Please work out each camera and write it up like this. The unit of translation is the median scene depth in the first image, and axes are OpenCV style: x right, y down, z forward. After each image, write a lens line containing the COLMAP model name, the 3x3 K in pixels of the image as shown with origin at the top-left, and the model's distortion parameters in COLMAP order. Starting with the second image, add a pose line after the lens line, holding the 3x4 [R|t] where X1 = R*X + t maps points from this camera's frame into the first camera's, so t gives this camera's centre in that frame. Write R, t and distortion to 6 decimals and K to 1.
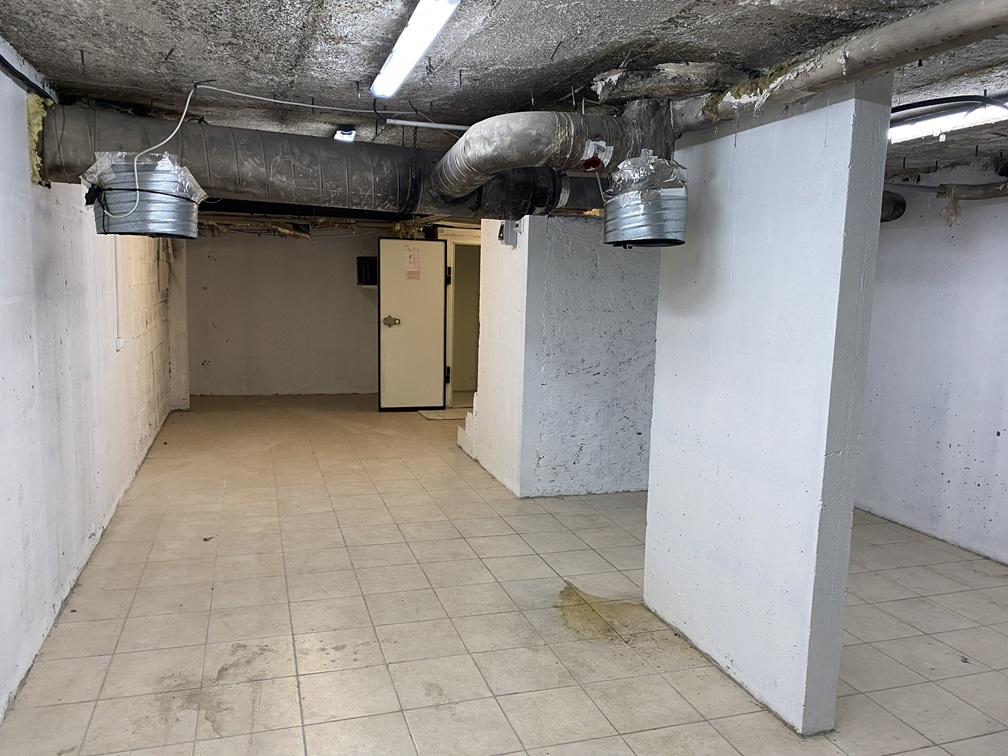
lens RADIAL K [[757.0, 0, 505.0], [0, 757.0, 377.7], [0, 0, 1]] dist [0.039872, -0.071419]
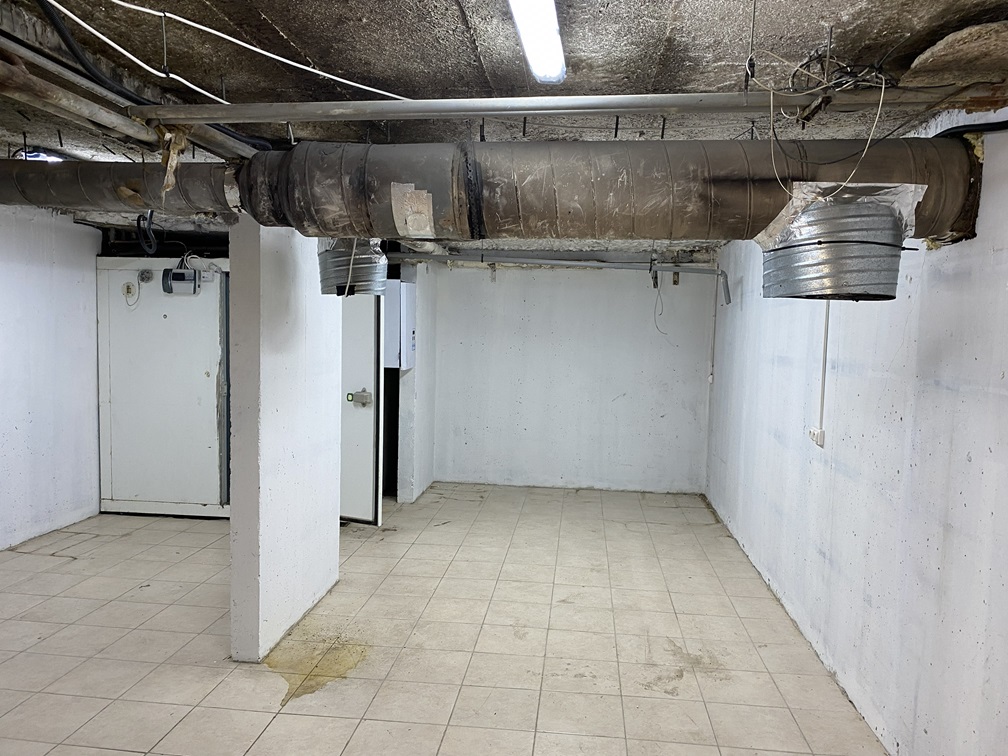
lens RADIAL K [[757.0, 0, 503.7], [0, 757.0, 379.7], [0, 0, 1]] dist [0.039872, -0.071419]
pose [[-0.909313, -0.085661, 0.407201, -0.532473], [-0.005222, 0.980854, 0.194676, -0.274712], [-0.416081, 0.174895, -0.892350, 1.968505]]
